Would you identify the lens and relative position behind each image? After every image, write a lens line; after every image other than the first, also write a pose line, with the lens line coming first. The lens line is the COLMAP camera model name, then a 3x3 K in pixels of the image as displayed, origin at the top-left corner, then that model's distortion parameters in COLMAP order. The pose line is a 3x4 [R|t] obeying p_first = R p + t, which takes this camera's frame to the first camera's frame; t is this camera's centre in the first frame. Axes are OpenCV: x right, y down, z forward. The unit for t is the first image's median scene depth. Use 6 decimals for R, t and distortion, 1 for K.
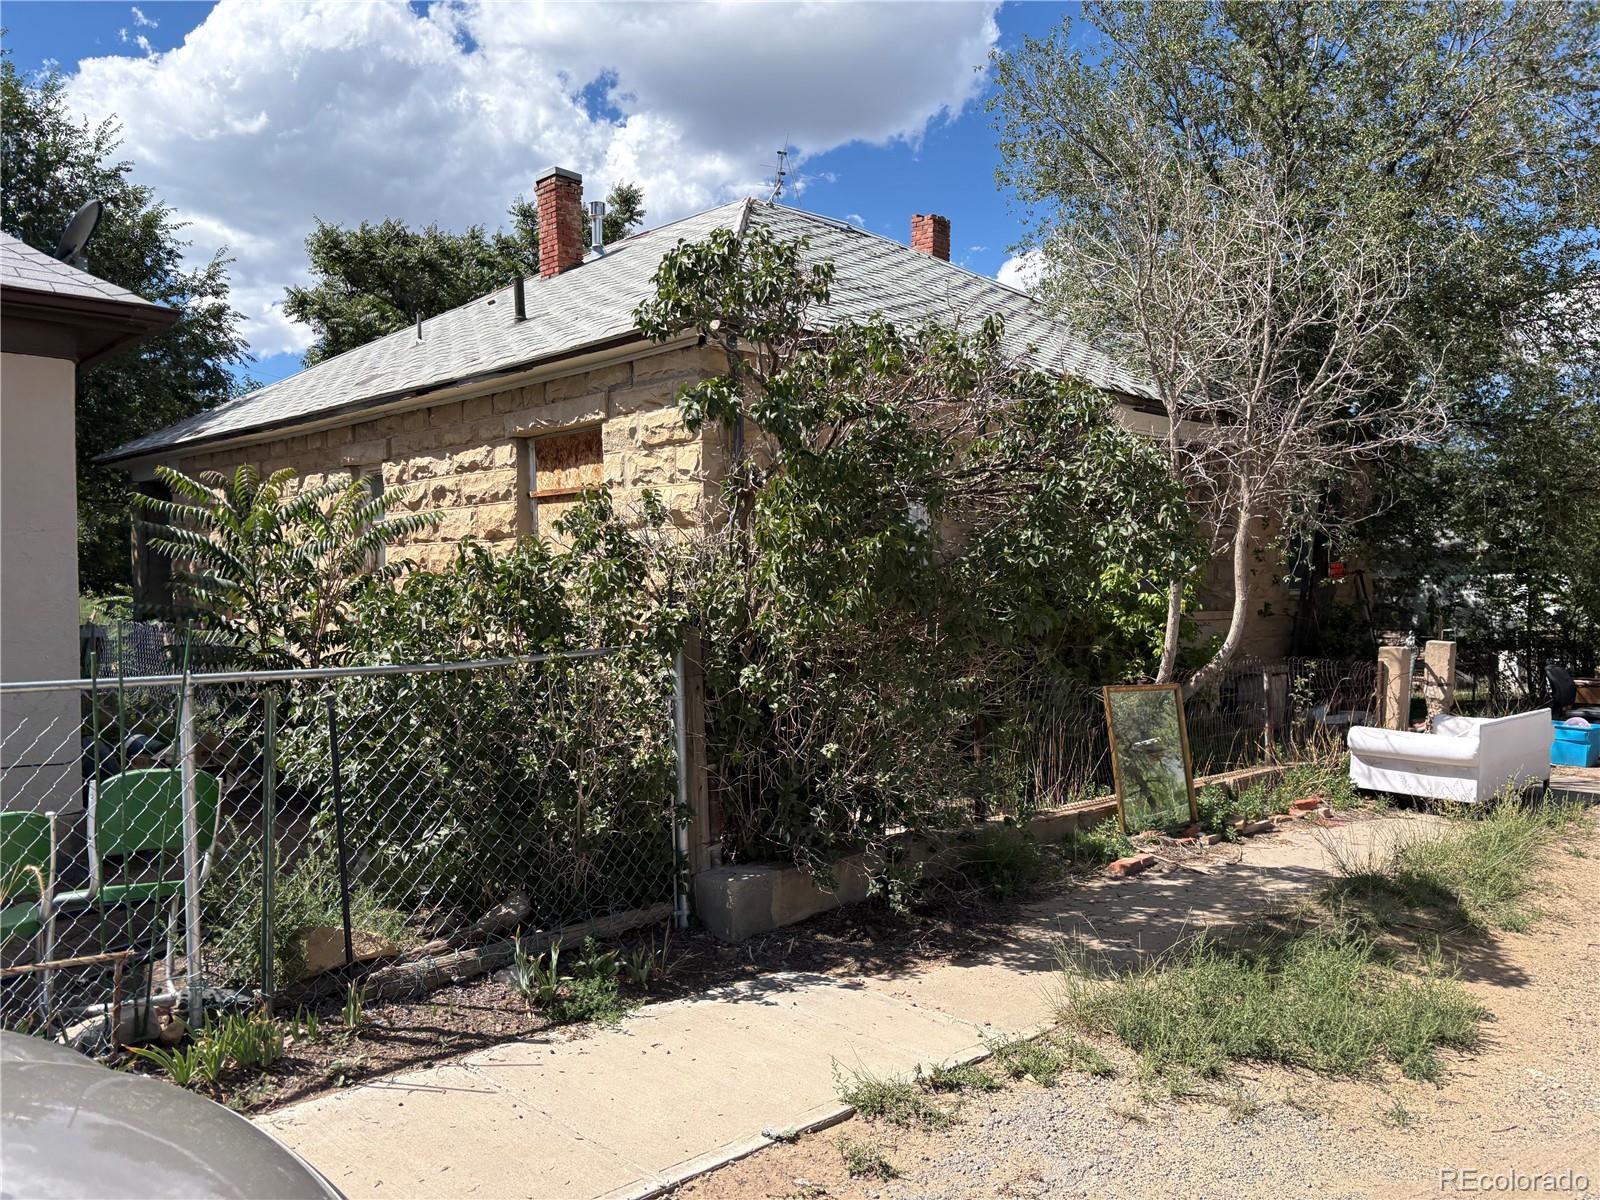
lens RADIAL K [[1204.4, 0, 791.1], [0, 1204.4, 614.2], [0, 0, 1]] dist [0.036285, -0.041055]
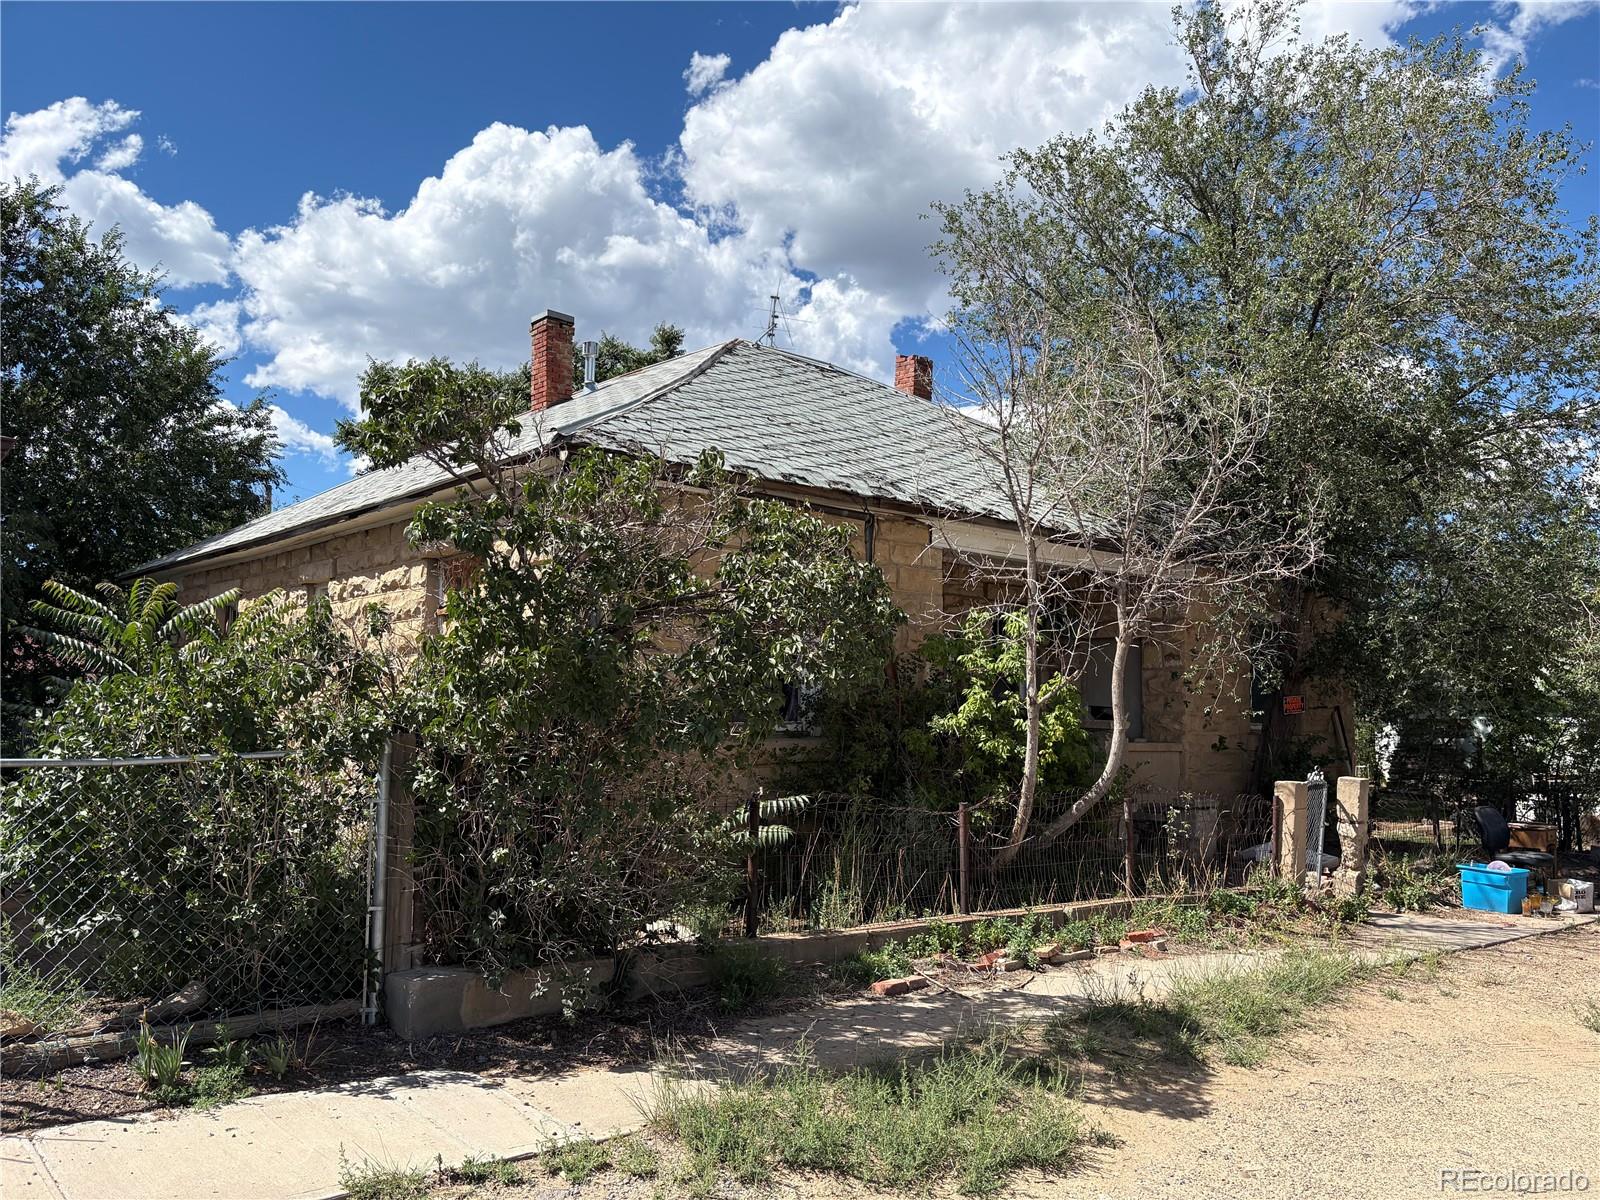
lens RADIAL K [[1204.4, 0, 803.8], [0, 1204.4, 608.7], [0, 0, 1]] dist [0.036285, -0.041055]
pose [[0.997749, 0.016995, -0.064872, 0.171820], [-0.024043, 0.993700, -0.109461, 0.004978], [0.062603, 0.110775, 0.991872, -0.022273]]
